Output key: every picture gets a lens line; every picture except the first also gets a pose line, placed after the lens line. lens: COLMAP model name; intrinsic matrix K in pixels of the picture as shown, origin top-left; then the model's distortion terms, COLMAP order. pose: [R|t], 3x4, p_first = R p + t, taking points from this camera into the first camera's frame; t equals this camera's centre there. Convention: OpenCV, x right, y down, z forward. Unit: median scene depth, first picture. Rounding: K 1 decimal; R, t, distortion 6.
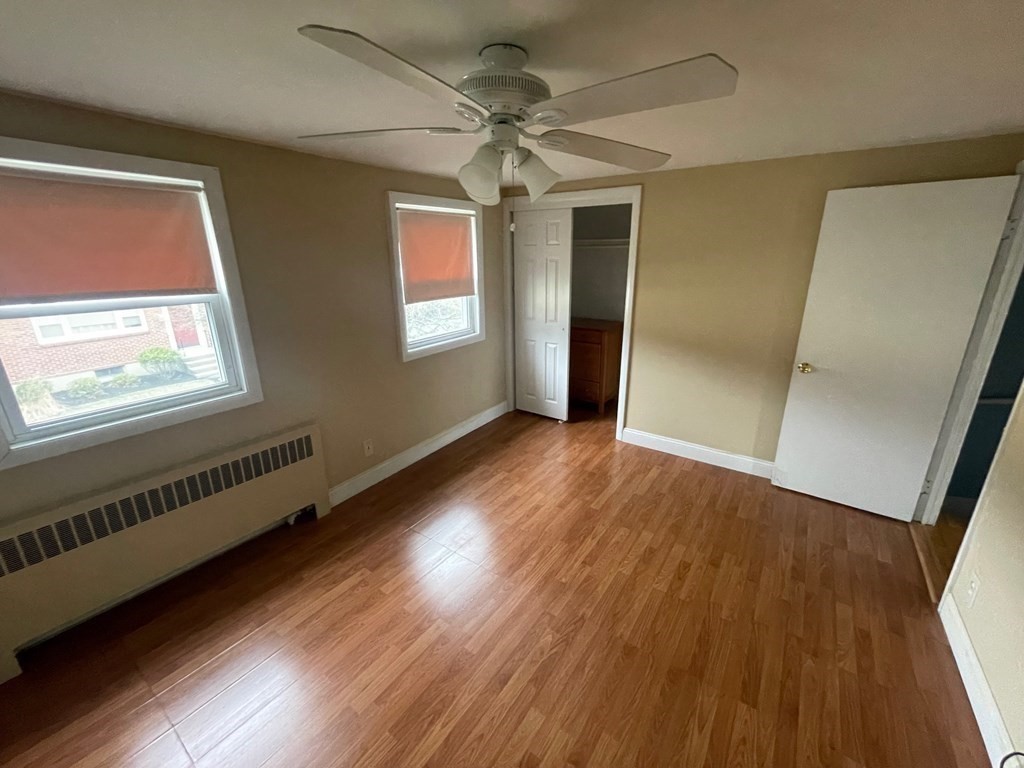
lens RADIAL K [[412.6, 0, 514.3], [0, 412.6, 384.1], [0, 0, 1]] dist [-0.004717, 0.000092]
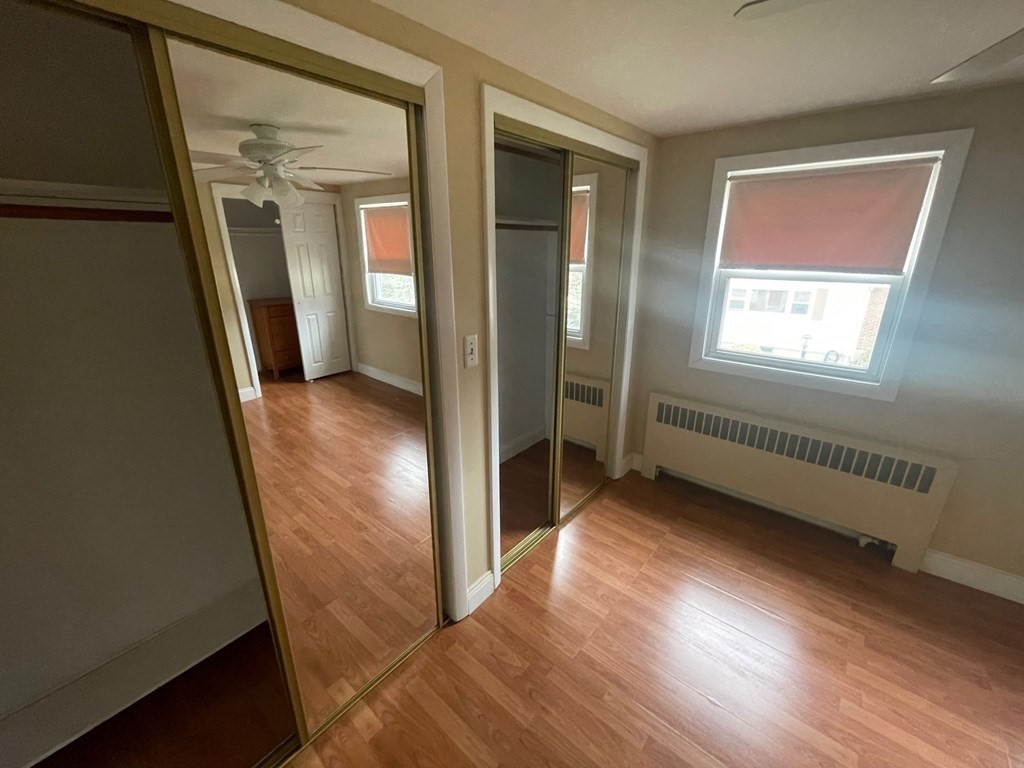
lens RADIAL K [[412.6, 0, 510.6], [0, 412.6, 383.4], [0, 0, 1]] dist [-0.004717, 0.000092]
pose [[-0.093516, 0.318909, -0.943160, 0.278130], [-0.288038, 0.898136, 0.332245, -0.050633], [0.953042, 0.302736, 0.007868, 0.204988]]
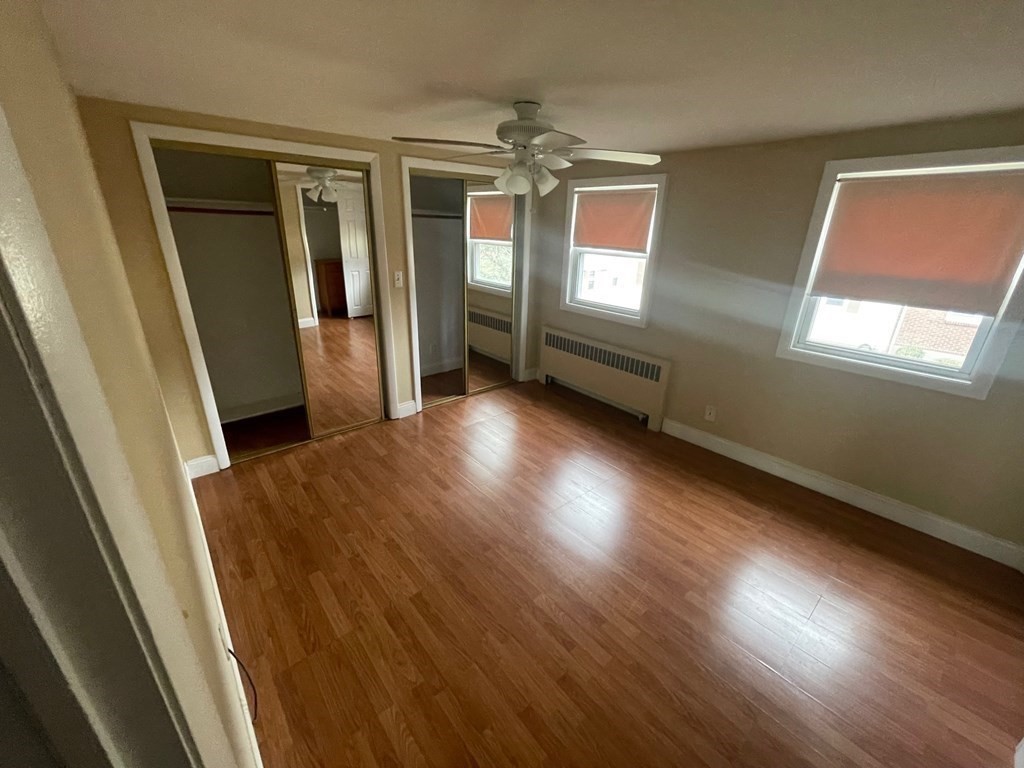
lens RADIAL K [[412.6, 0, 510.9], [0, 412.6, 382.9], [0, 0, 1]] dist [-0.004717, 0.000092]
pose [[-0.246917, 0.350910, -0.903269, 0.955027], [-0.308322, 0.855241, 0.416535, -0.267579], [0.918678, 0.381347, -0.102981, 0.780507]]
